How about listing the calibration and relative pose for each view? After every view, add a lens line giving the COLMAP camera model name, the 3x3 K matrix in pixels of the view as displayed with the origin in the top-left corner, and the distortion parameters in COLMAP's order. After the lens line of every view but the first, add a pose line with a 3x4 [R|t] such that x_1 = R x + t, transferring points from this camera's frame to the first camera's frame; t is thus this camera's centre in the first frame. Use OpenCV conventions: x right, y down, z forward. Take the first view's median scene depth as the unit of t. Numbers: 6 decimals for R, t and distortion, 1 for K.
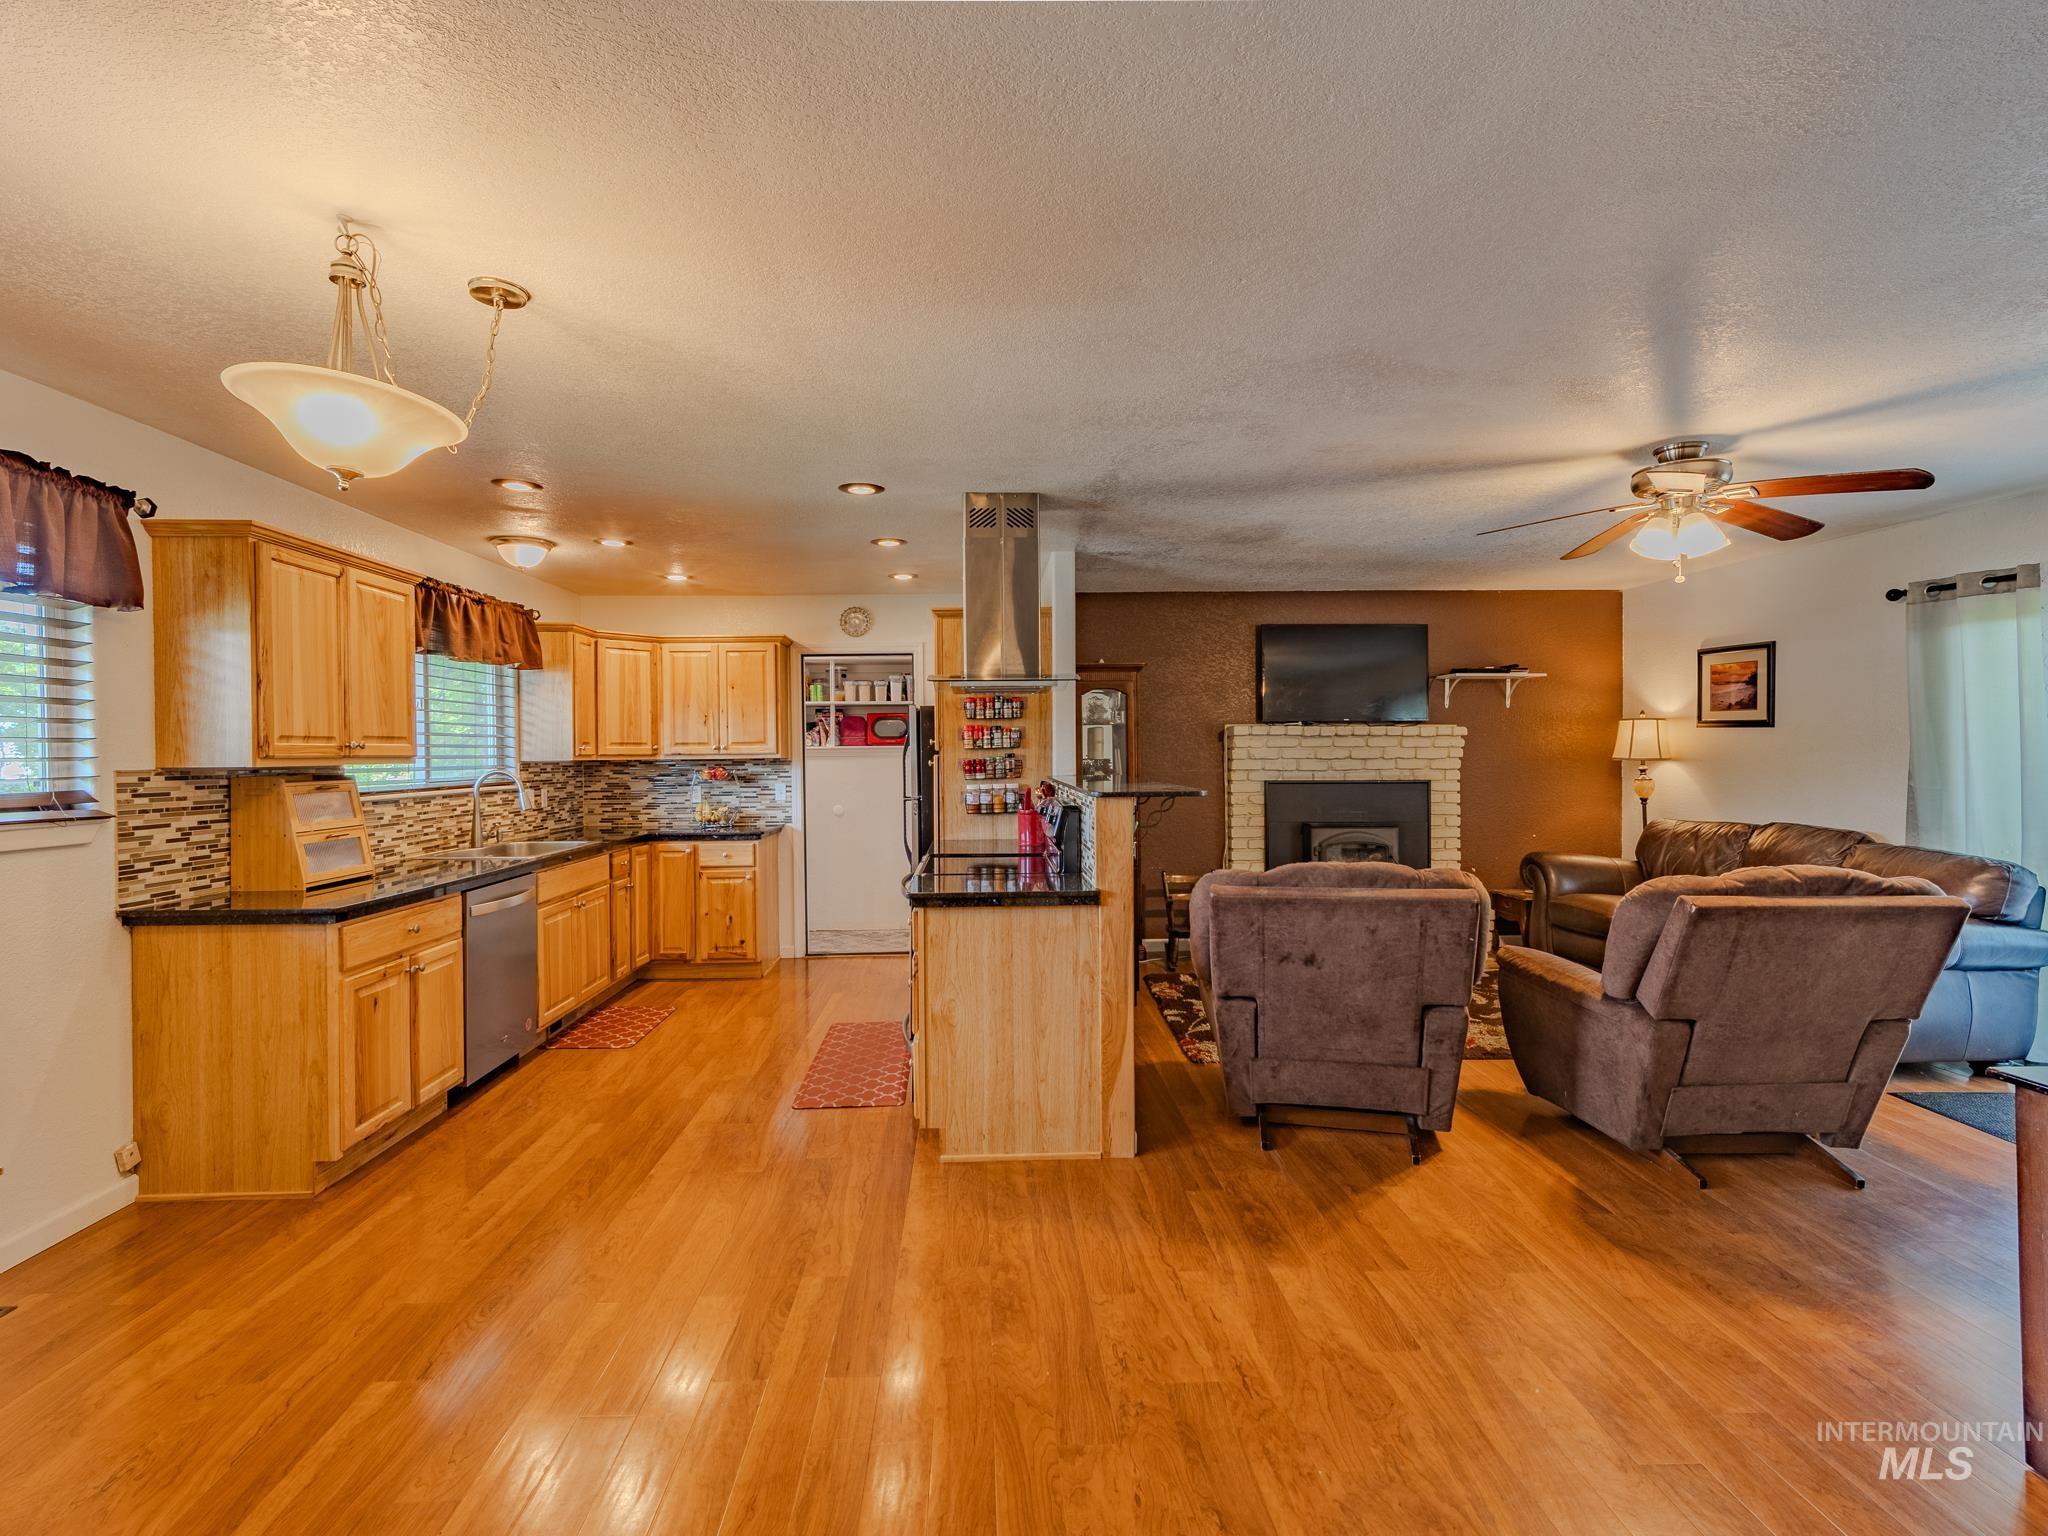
lens RADIAL K [[983.7, 0, 1009.5], [0, 983.7, 761.5], [0, 0, 1]] dist [-0.003129, 0.007438]
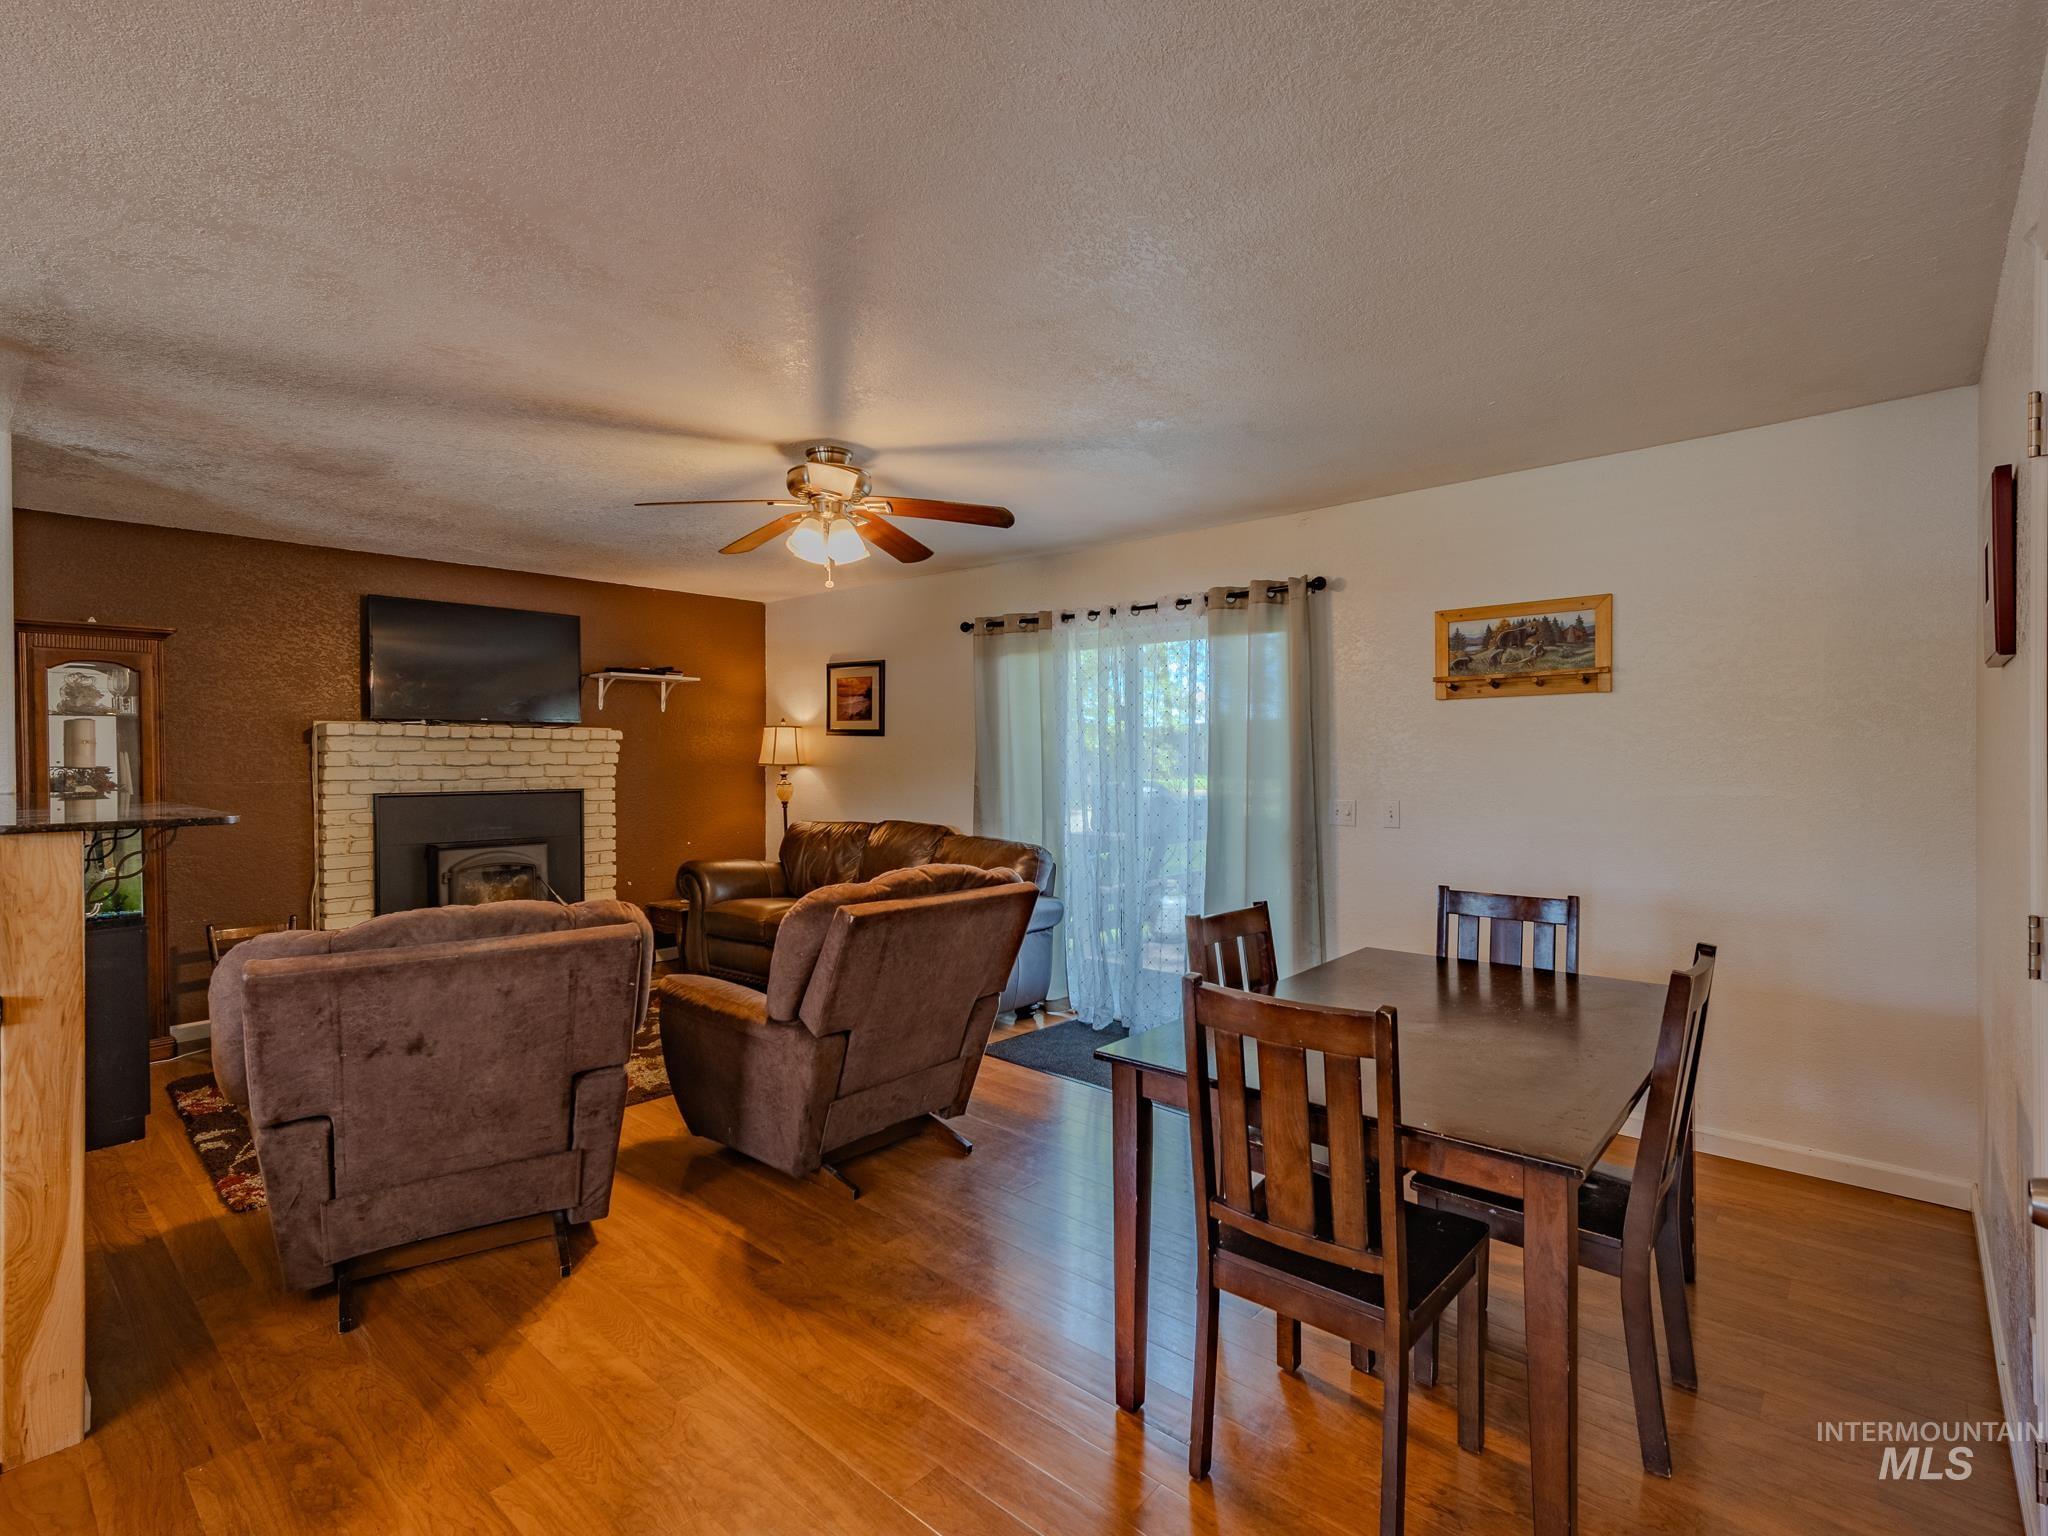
lens RADIAL K [[991.8, 0, 988.3], [0, 991.8, 761.7], [0, 0, 1]] dist [-0.003453, 0.007997]
pose [[0.703127, -0.001131, 0.711064, 0.056274], [0.005617, 0.999976, -0.003964, -0.000269], [-0.711043, 0.006782, 0.703116, 0.127524]]
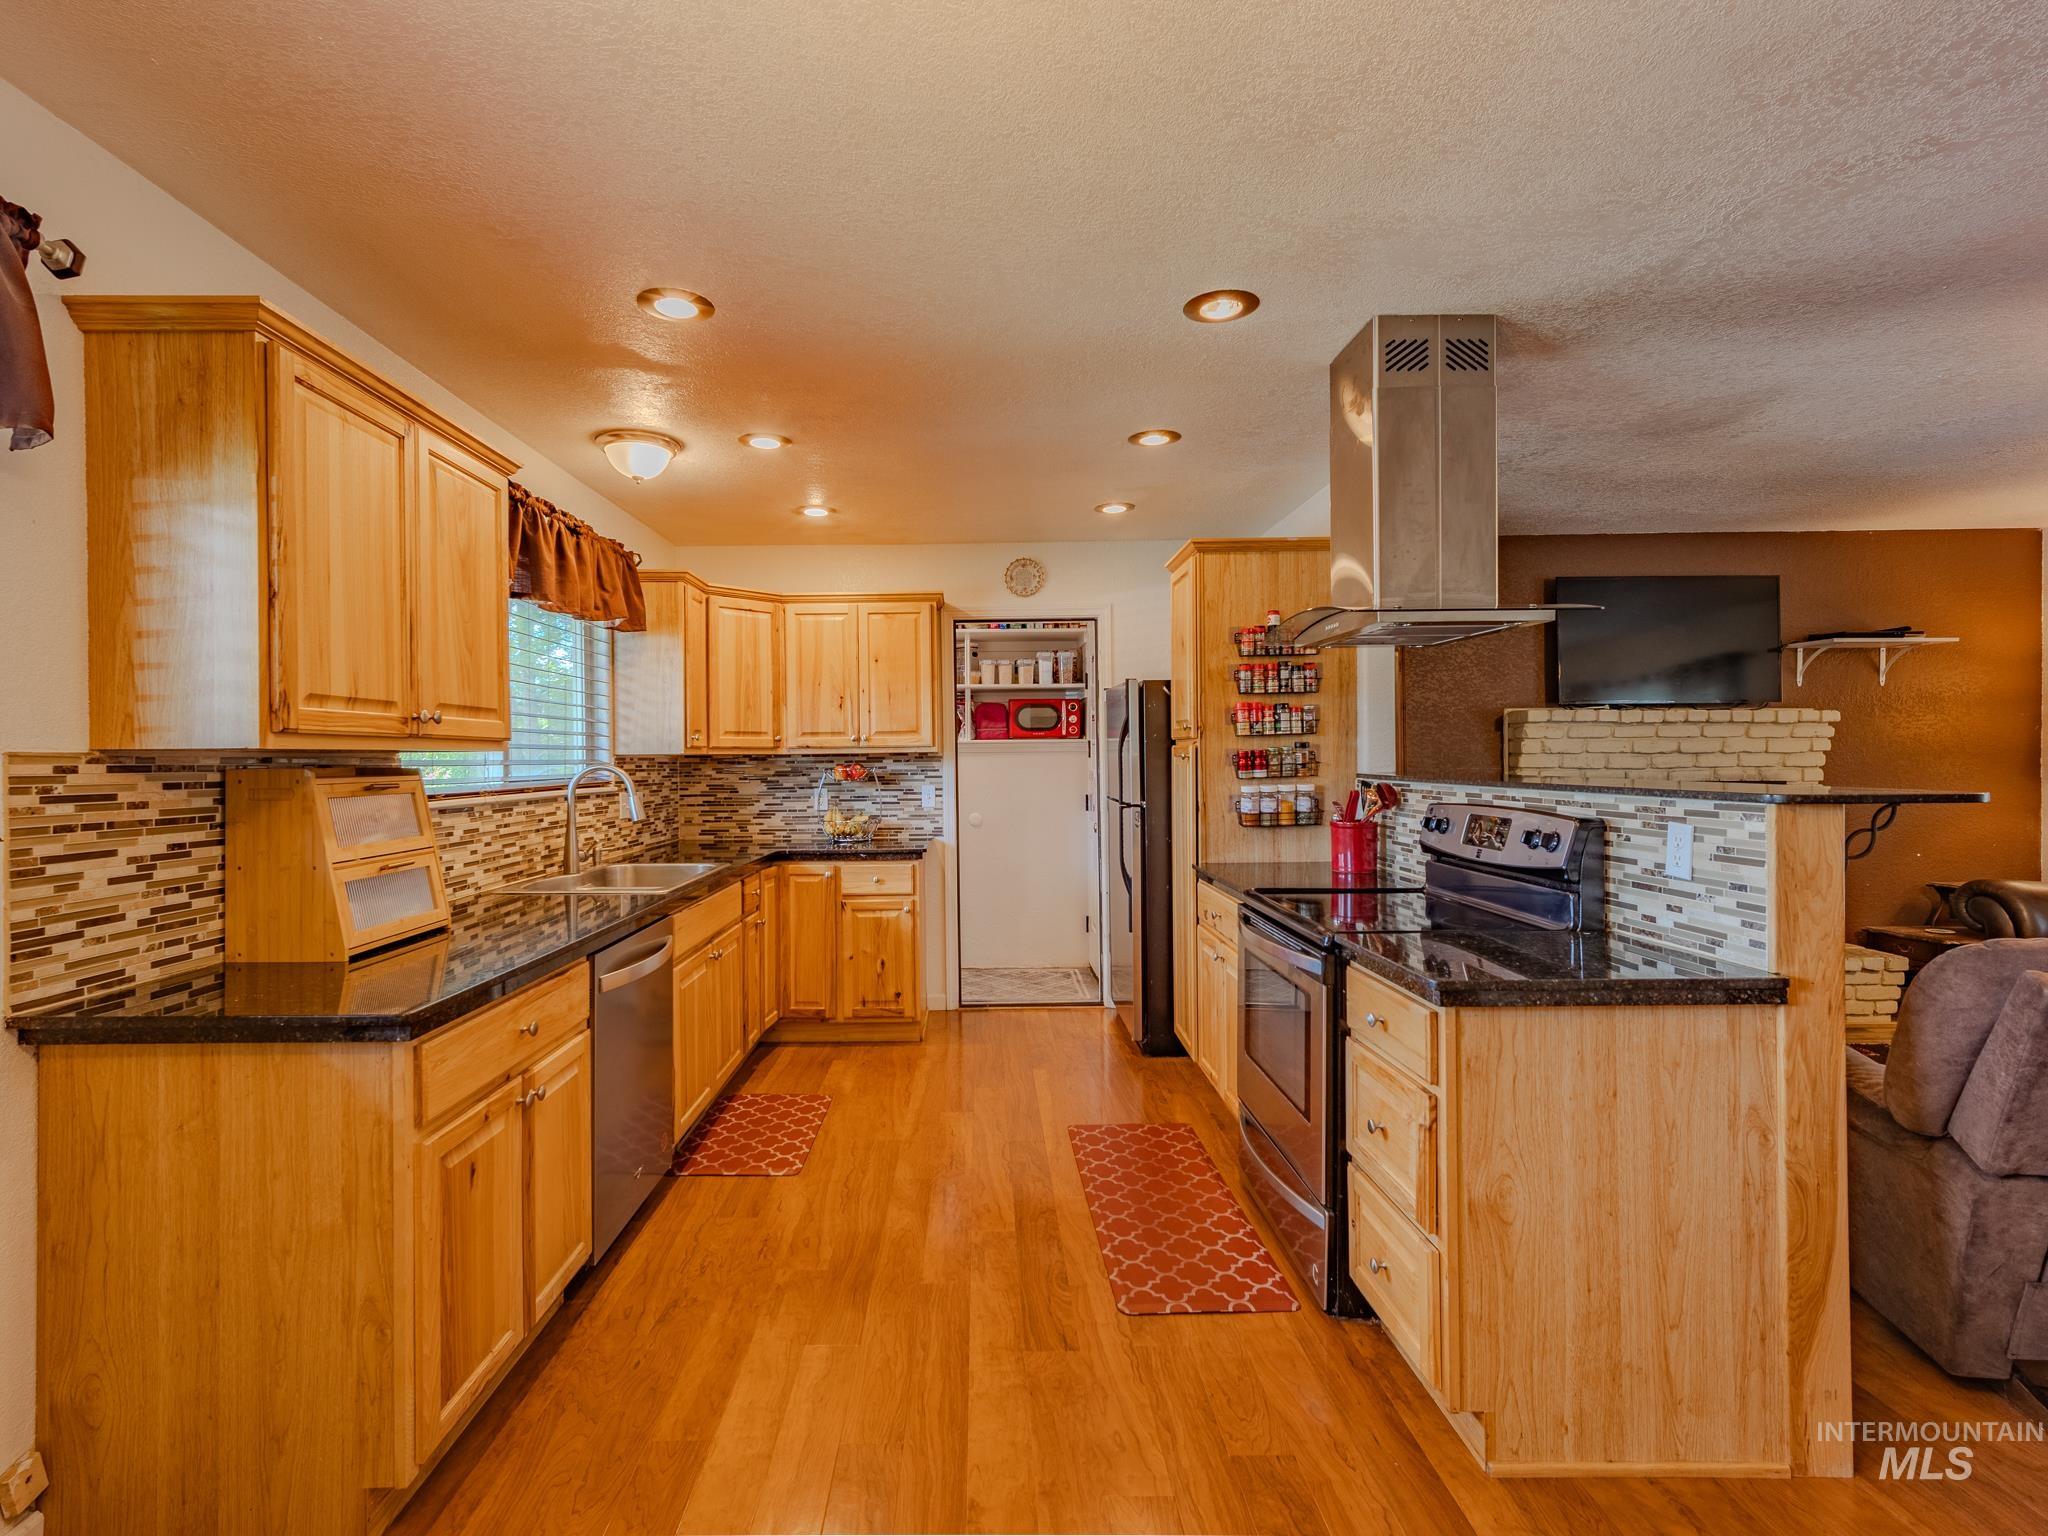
lens RADIAL K [[984.4, 0, 977.1], [0, 984.4, 760.3], [0, 0, 1]] dist [-0.003635, 0.007746]
pose [[0.999405, -0.000692, -0.034479, -0.225607], [0.000452, 0.999976, -0.006971, 0.010679], [0.034483, 0.006951, 0.999381, 0.299638]]
